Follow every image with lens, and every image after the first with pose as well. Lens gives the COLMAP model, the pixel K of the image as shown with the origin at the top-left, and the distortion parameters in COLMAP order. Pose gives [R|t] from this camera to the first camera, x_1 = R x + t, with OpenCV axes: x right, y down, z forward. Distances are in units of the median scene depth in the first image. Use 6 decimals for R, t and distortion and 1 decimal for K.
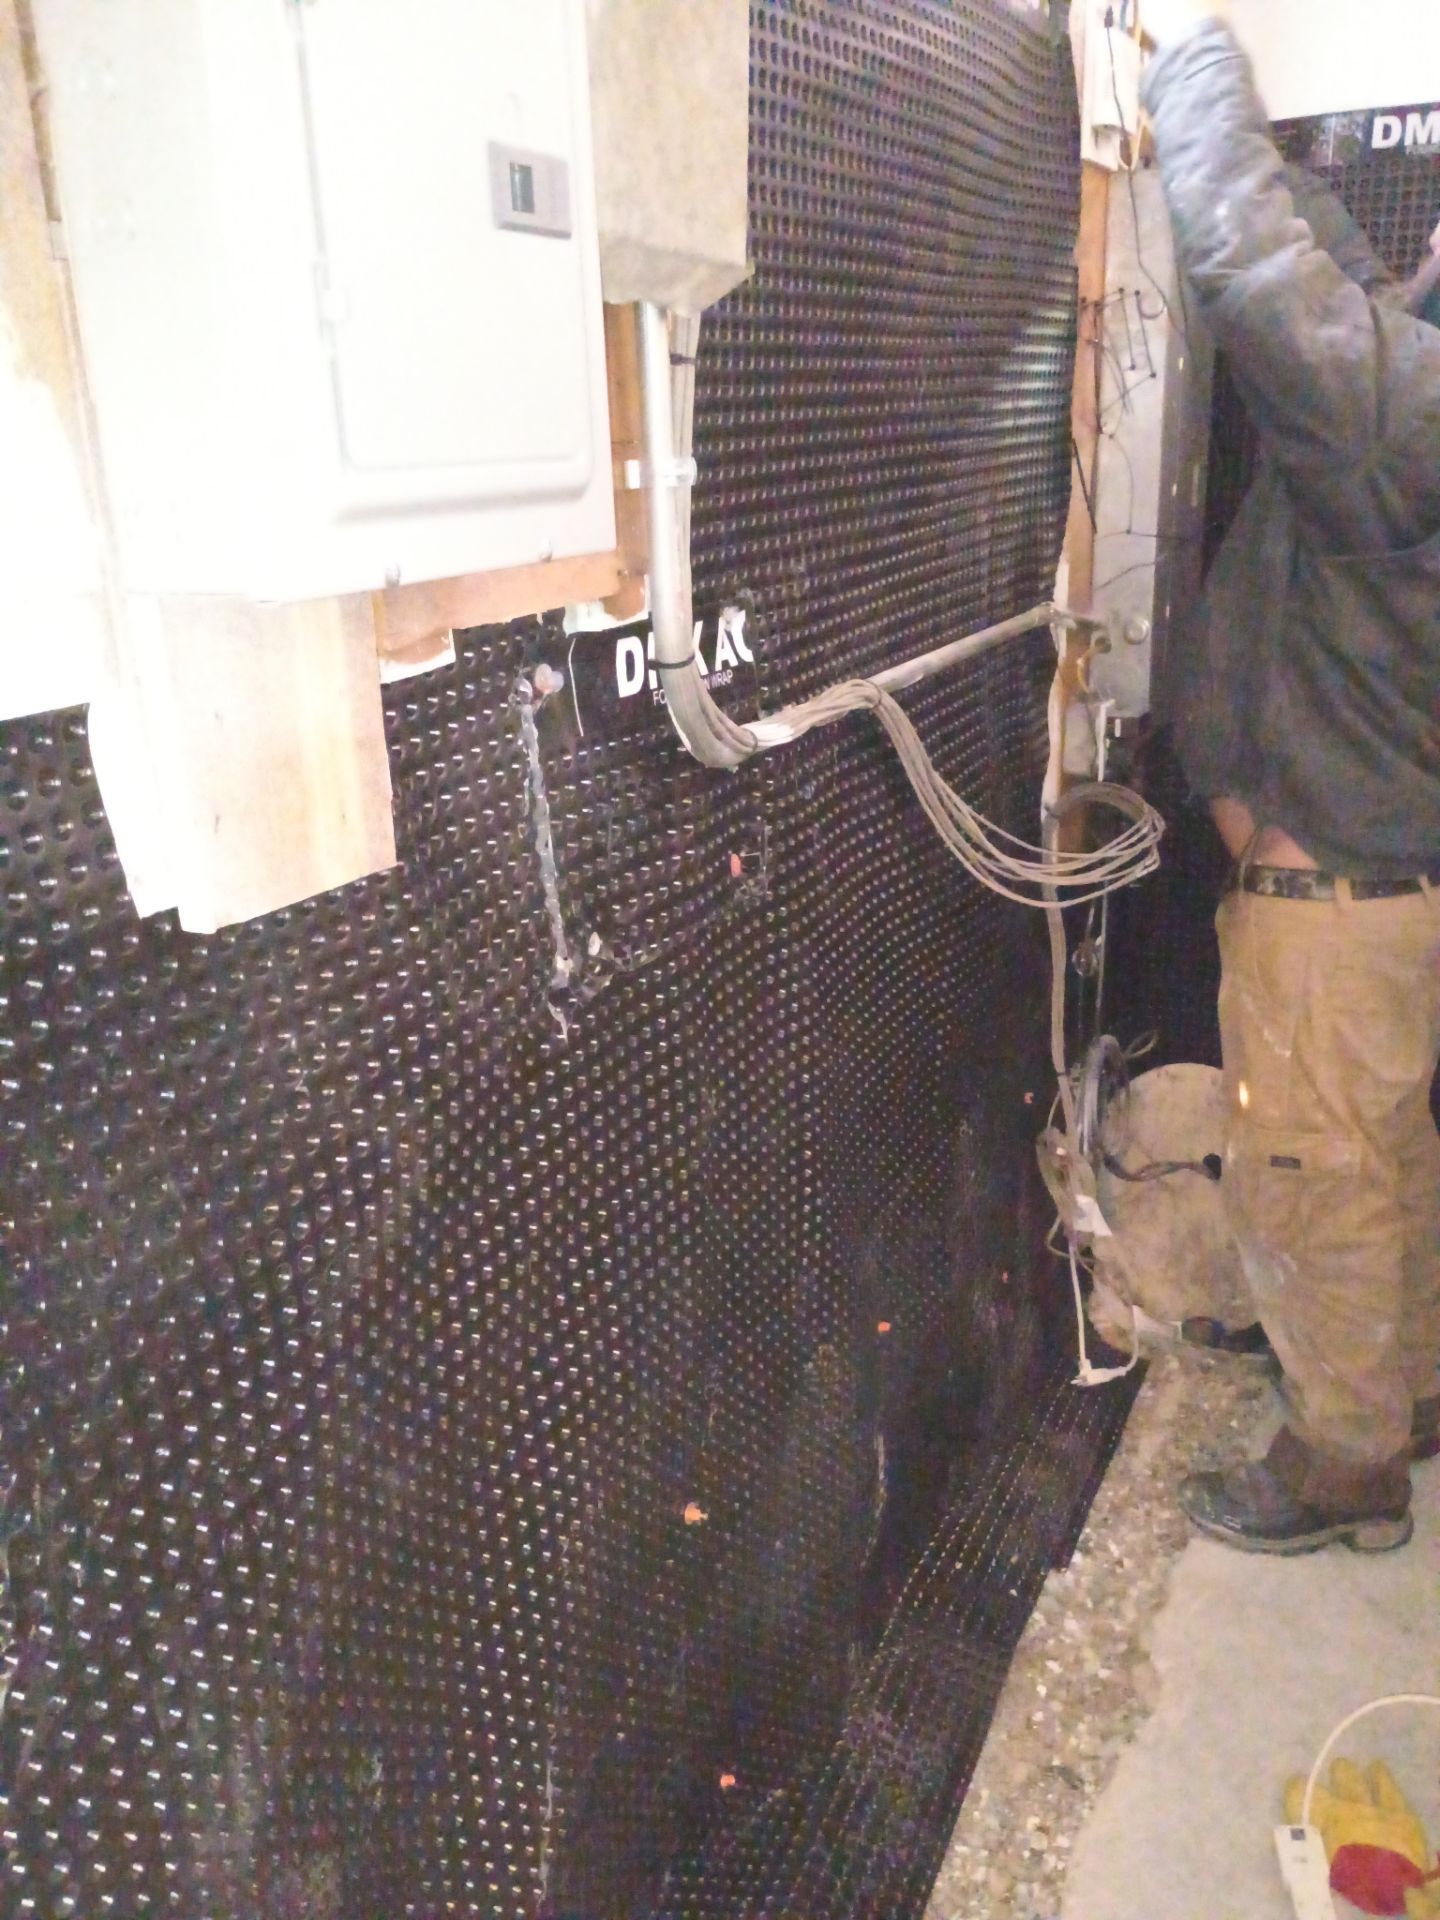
lens RADIAL K [[1681.0, 0, 720.0], [0, 1681.0, 960.0], [0, 0, 1]] dist [0.065531, -0.089155]
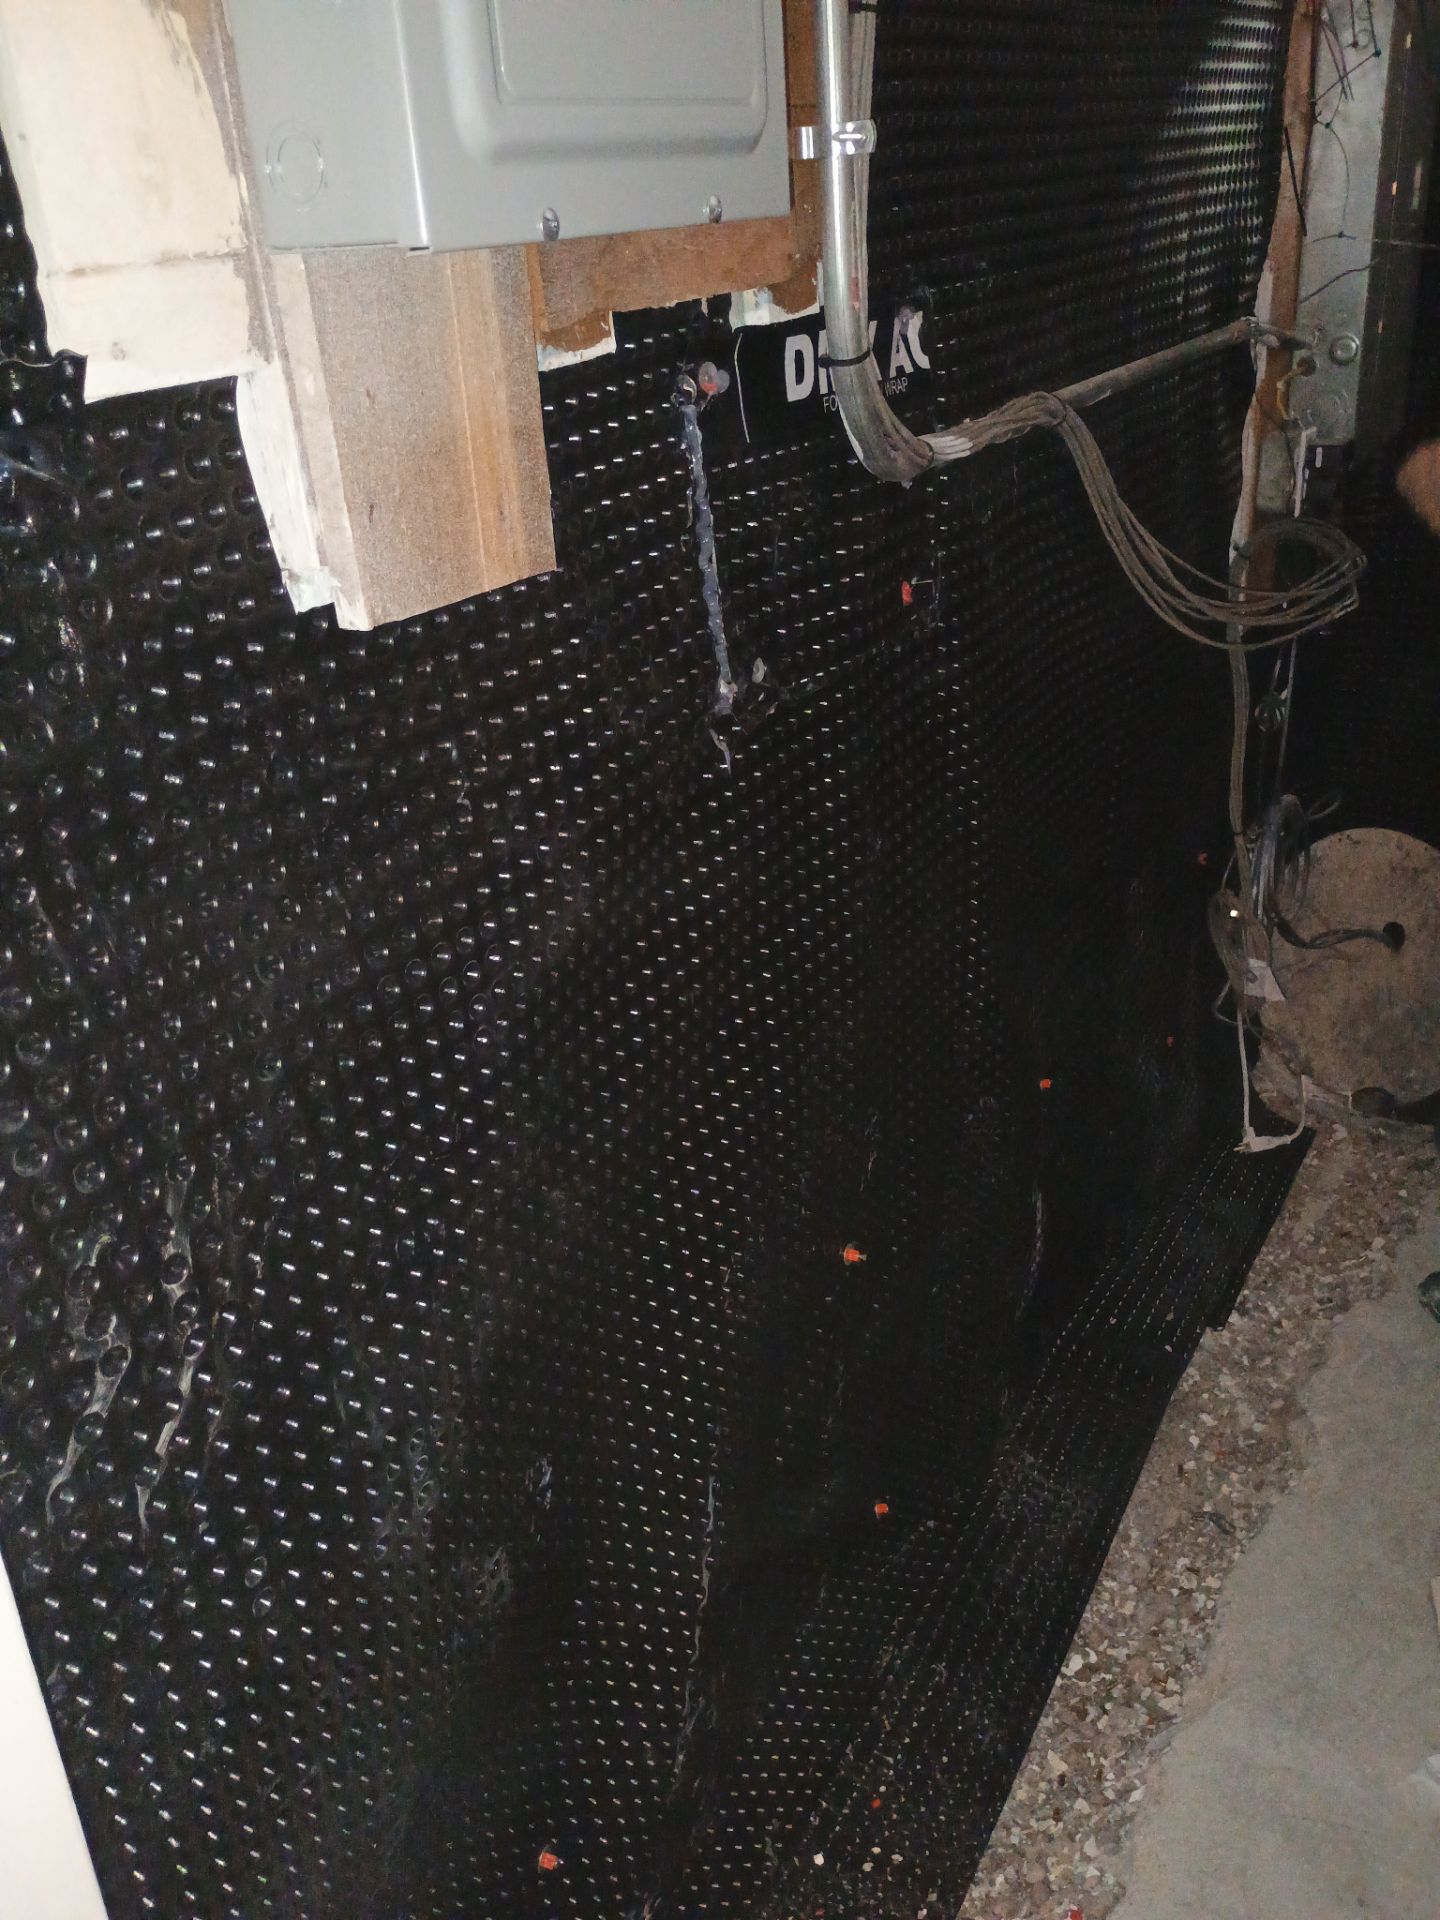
lens RADIAL K [[1681.0, 0, 720.0], [0, 1681.0, 960.0], [0, 0, 1]] dist [0.065531, -0.089155]
pose [[0.996055, 0.014614, -0.087523, -0.008560], [-0.003363, 0.991853, 0.127343, 0.026538], [0.088671, -0.126546, 0.987990, 0.025201]]
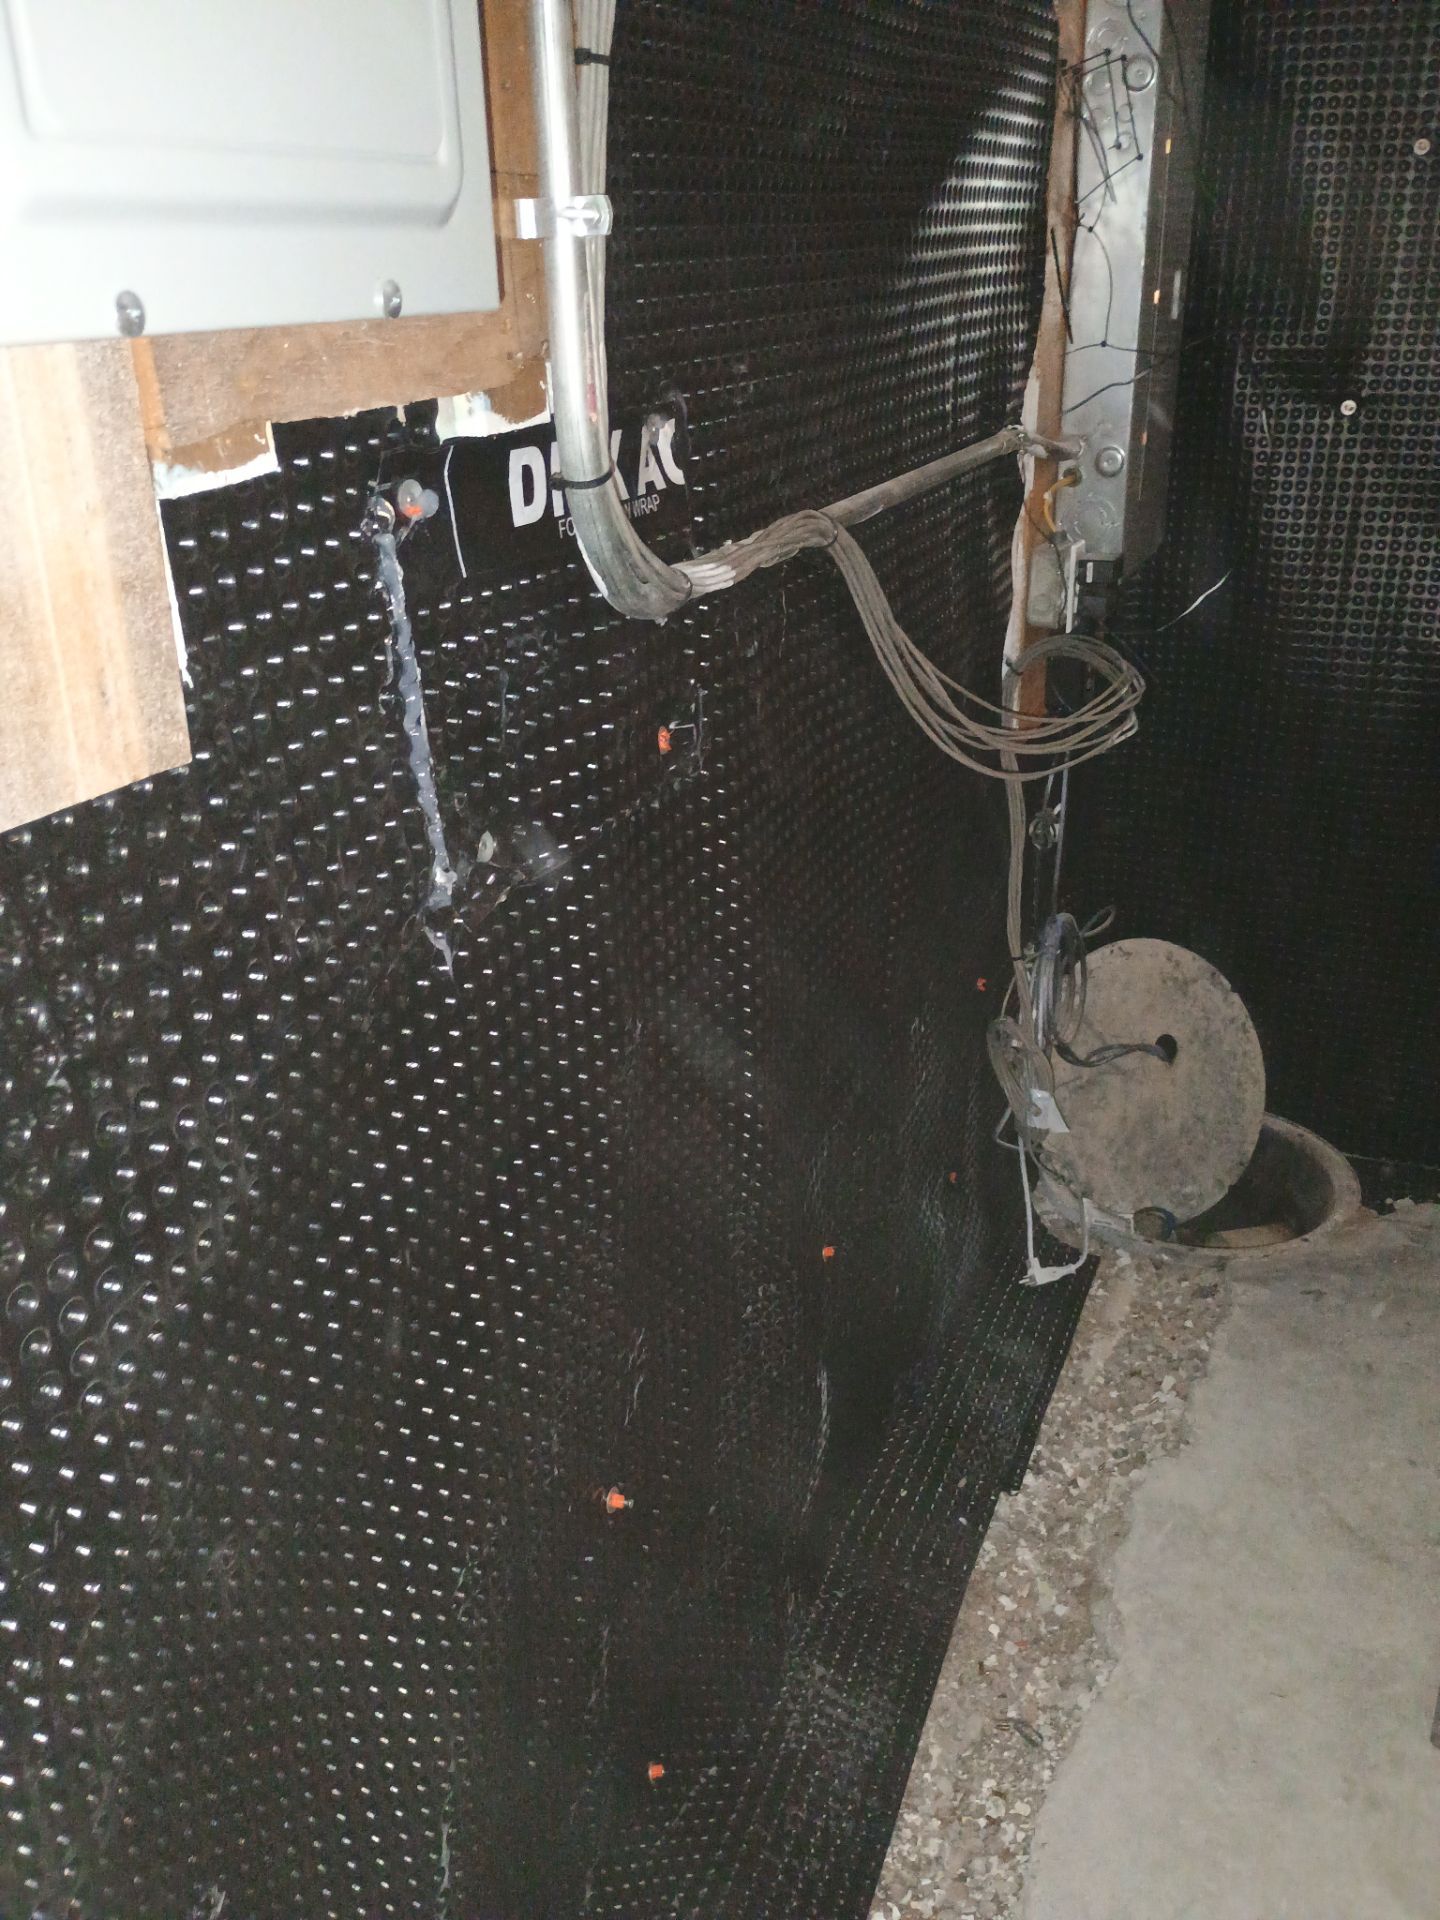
lens RADIAL K [[1649.9, 0, 739.6], [0, 1649.9, 961.8], [0, 0, 1]] dist [0.035553, 0.000476]
pose [[0.998156, -0.004838, 0.060508, -0.002794], [-0.001031, 0.995322, 0.096604, -0.025613], [-0.060692, -0.096489, 0.993482, 0.183545]]
